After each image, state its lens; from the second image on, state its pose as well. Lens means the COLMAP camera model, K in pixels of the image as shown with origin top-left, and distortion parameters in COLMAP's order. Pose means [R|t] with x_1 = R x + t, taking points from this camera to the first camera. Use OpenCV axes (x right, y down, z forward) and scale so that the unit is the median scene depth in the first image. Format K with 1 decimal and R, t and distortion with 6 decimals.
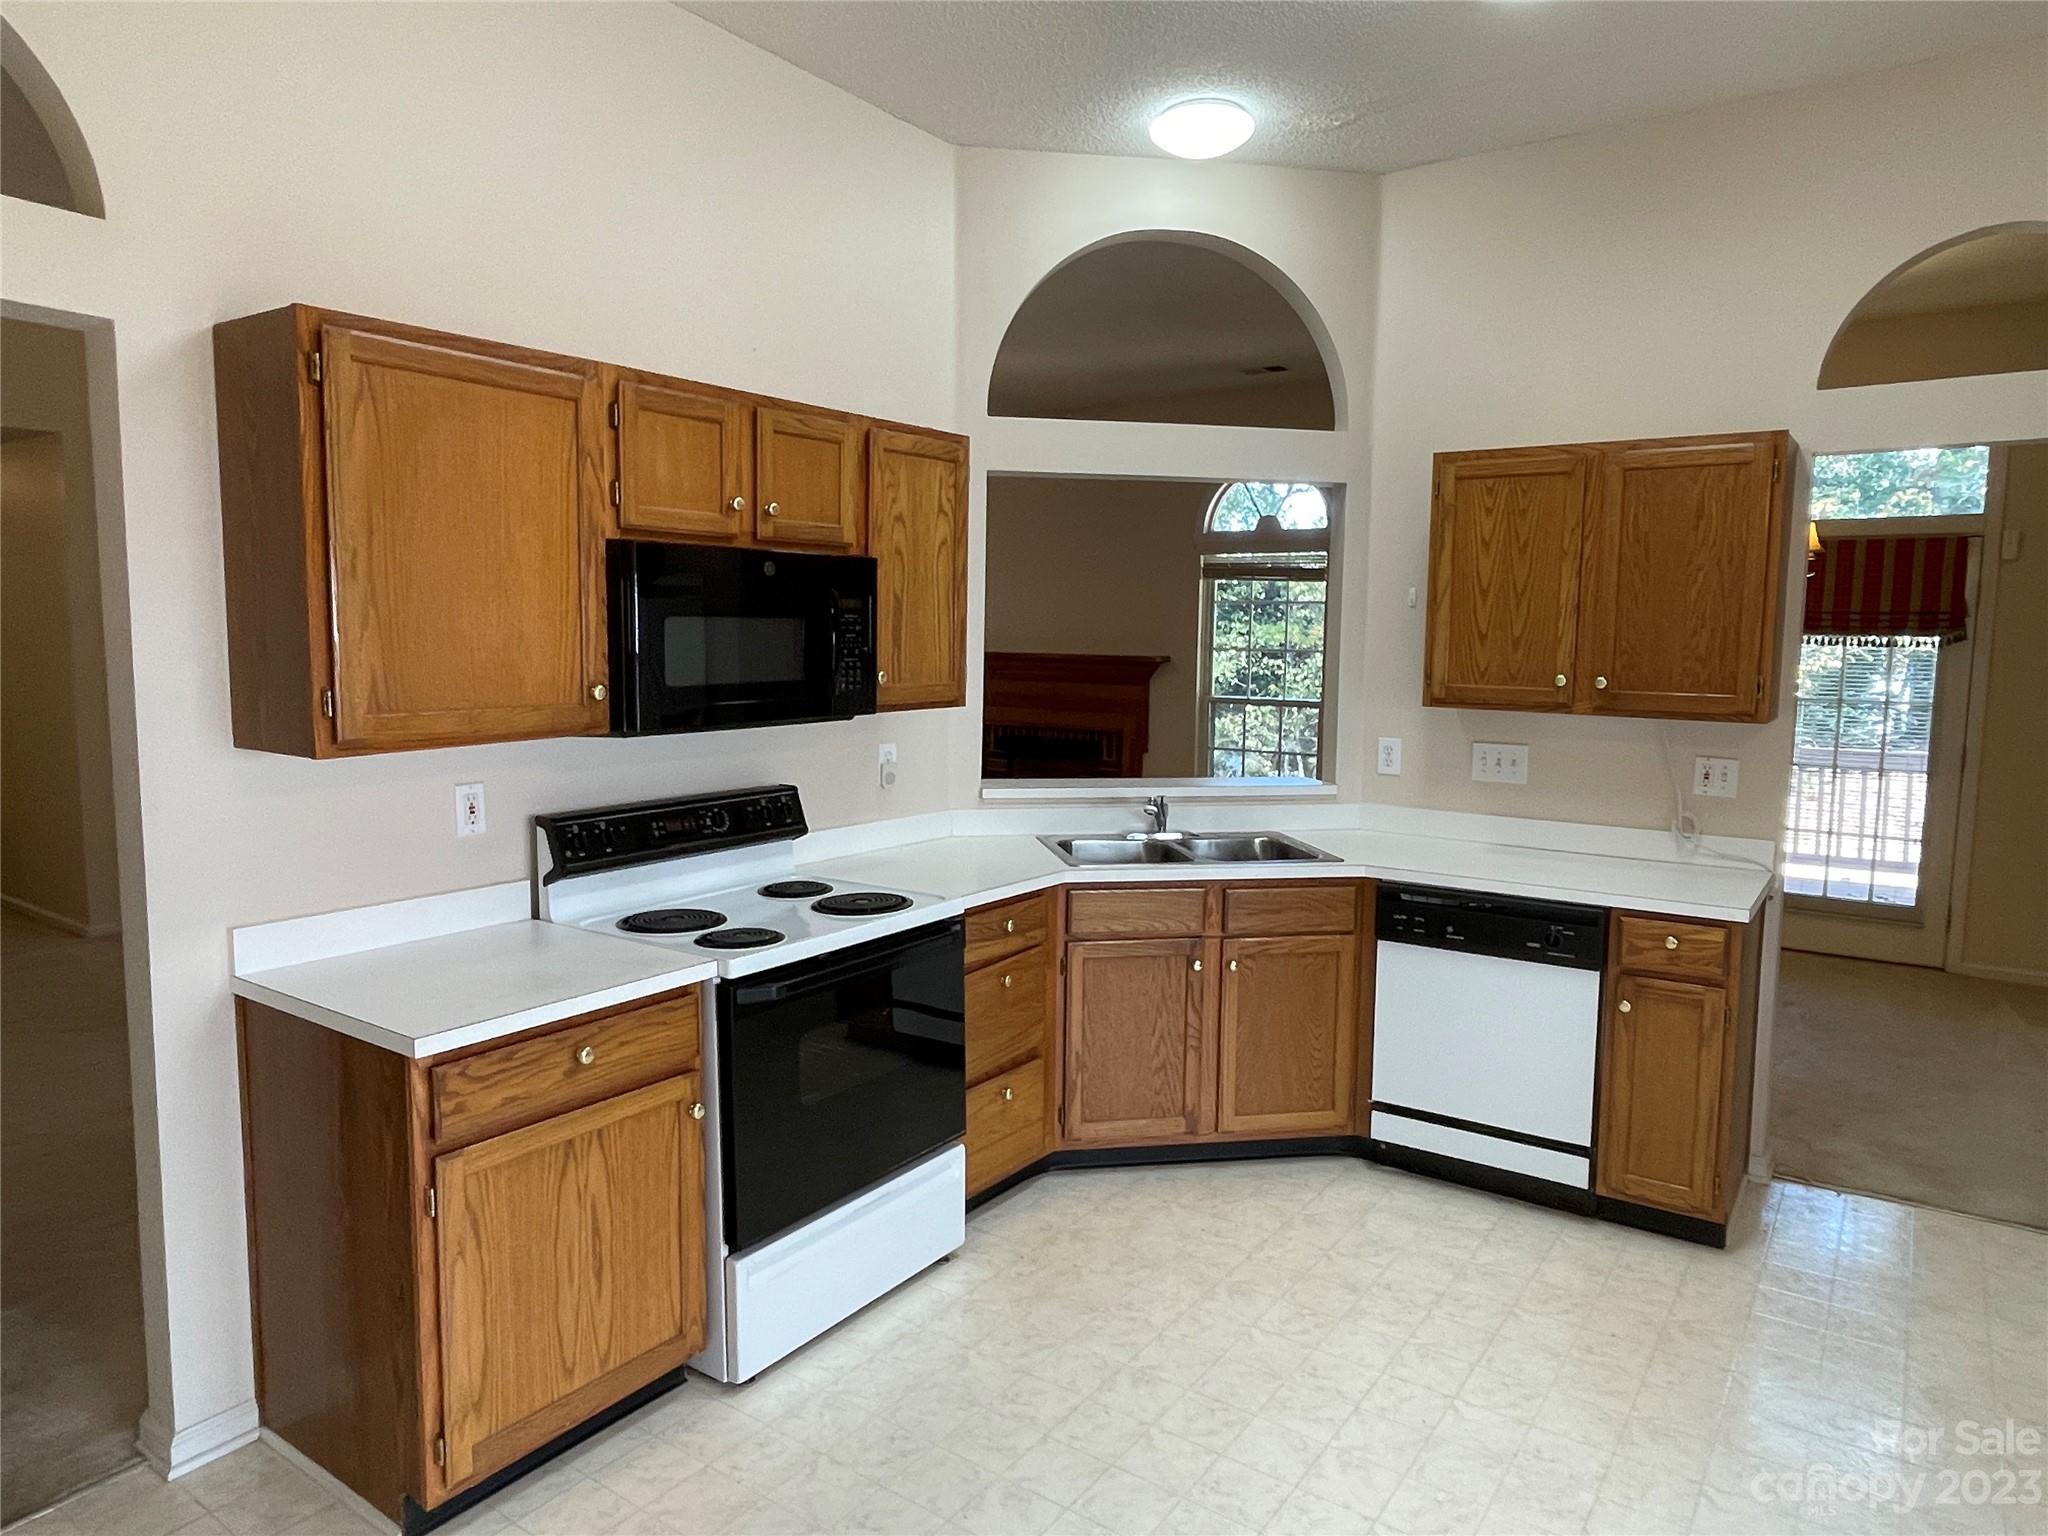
lens RADIAL K [[1270.5, 0, 1011.2], [0, 1270.5, 761.0], [0, 0, 1]] dist [-0.003677, 0.001241]
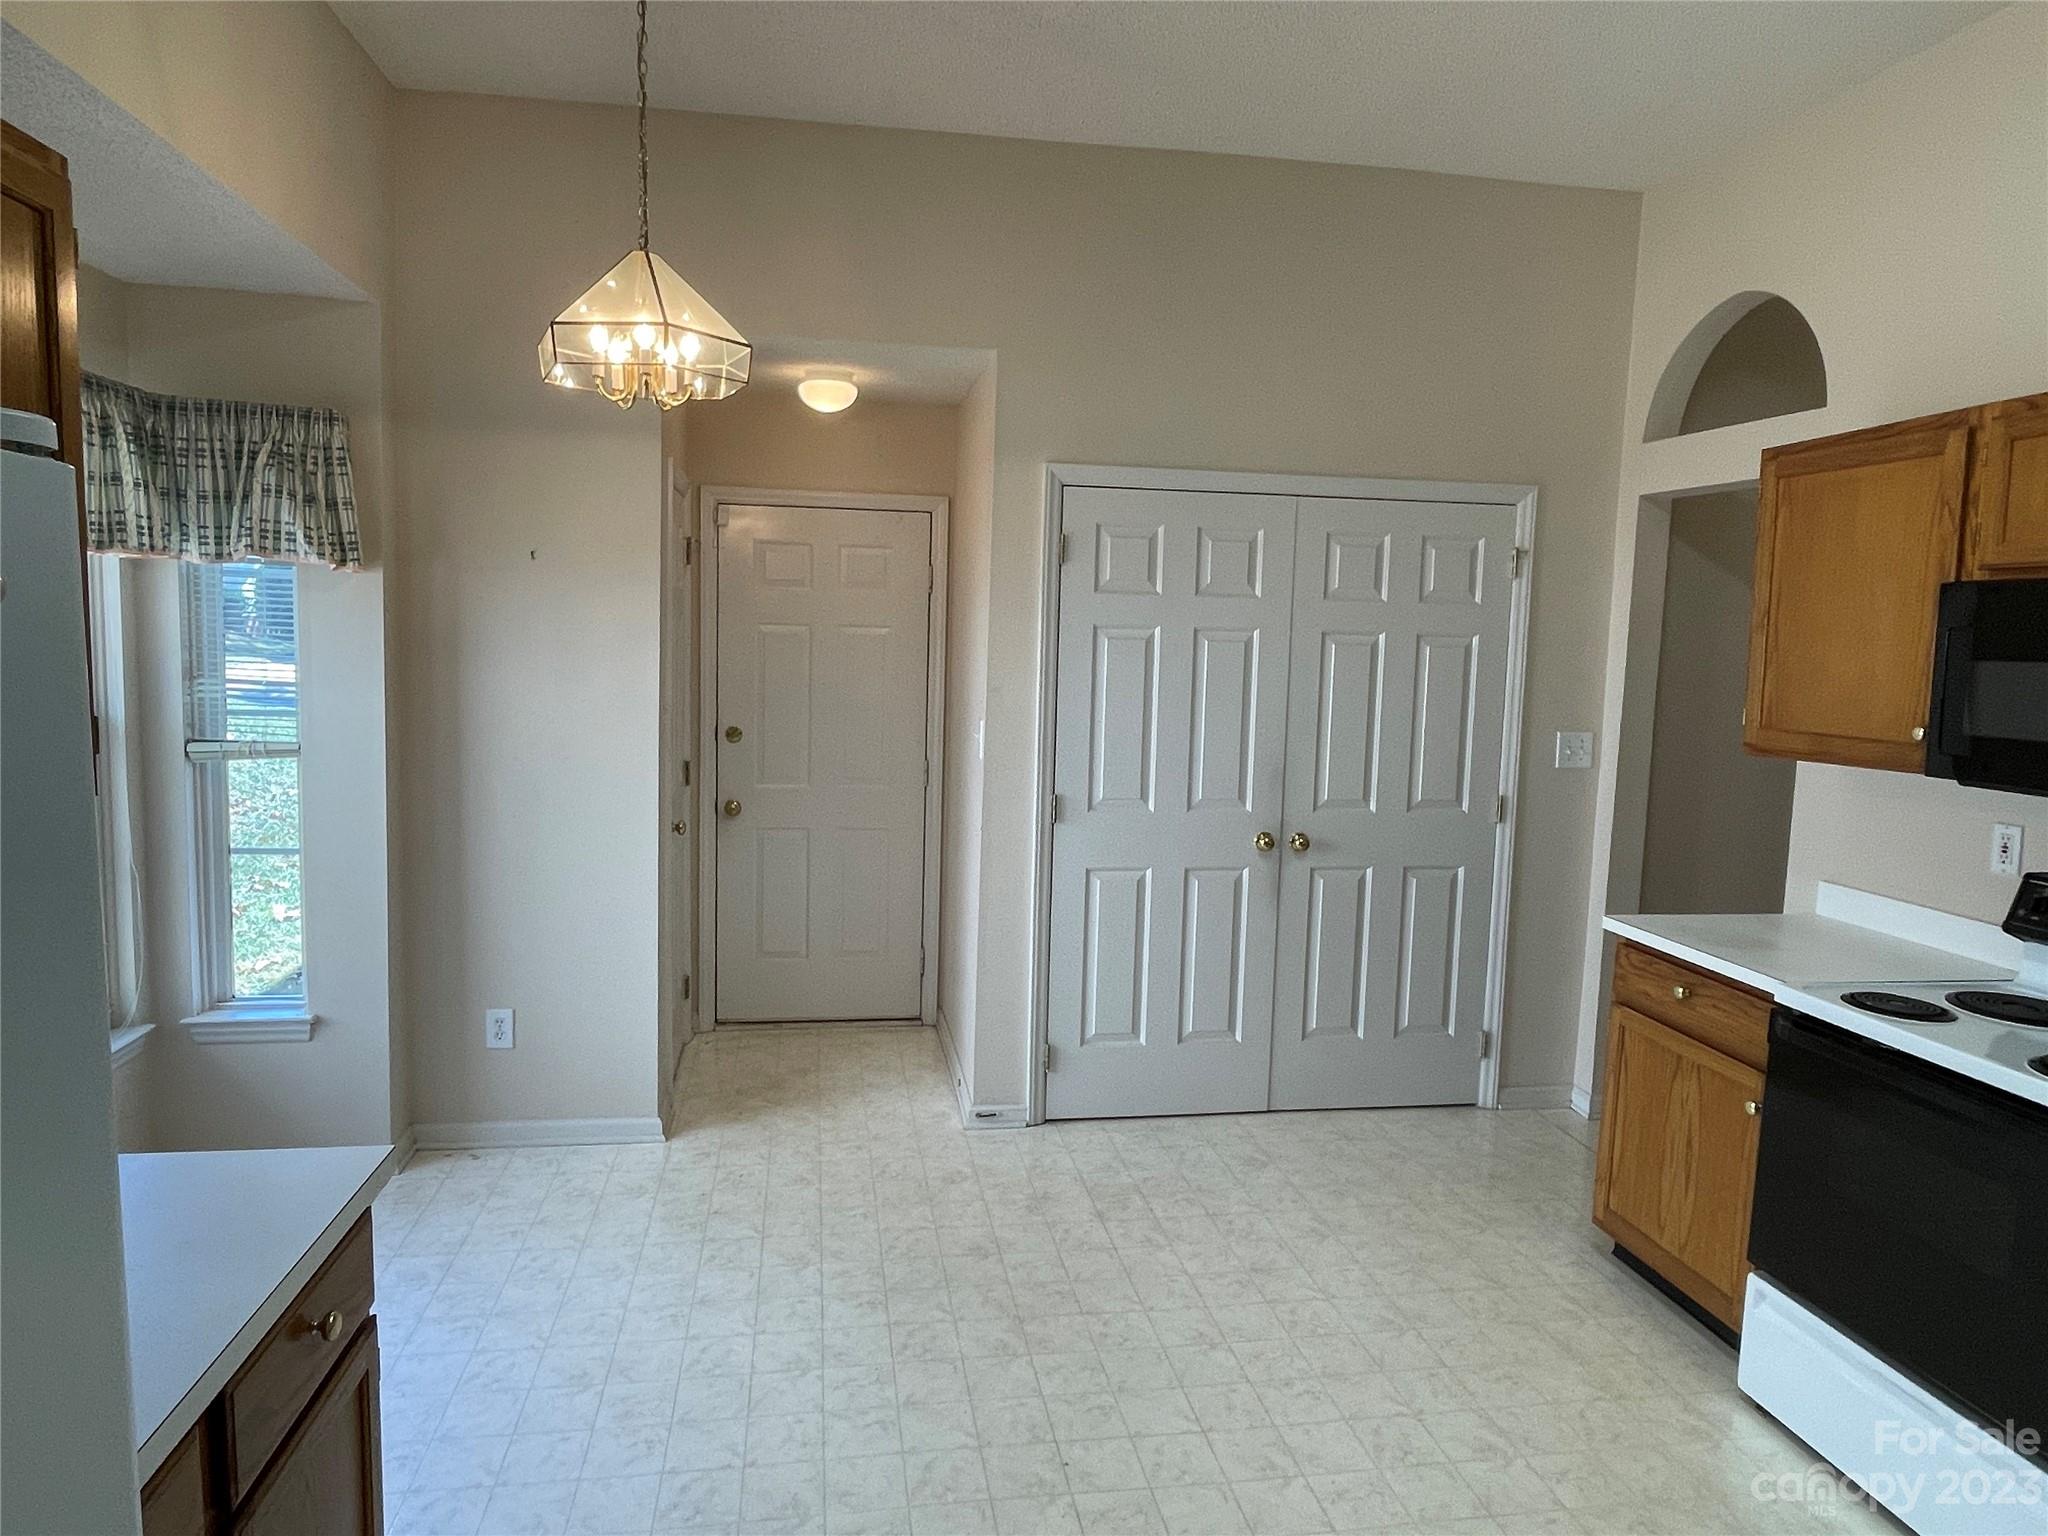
lens RADIAL K [[1270.5, 0, 1037.5], [0, 1270.5, 775.9], [0, 0, 1]] dist [-0.003677, 0.001241]
pose [[-0.710673, 0.042235, -0.702253, 0.995389], [-0.105476, 0.980517, 0.165712, -0.126030], [0.695571, 0.191838, -0.692373, 1.343901]]
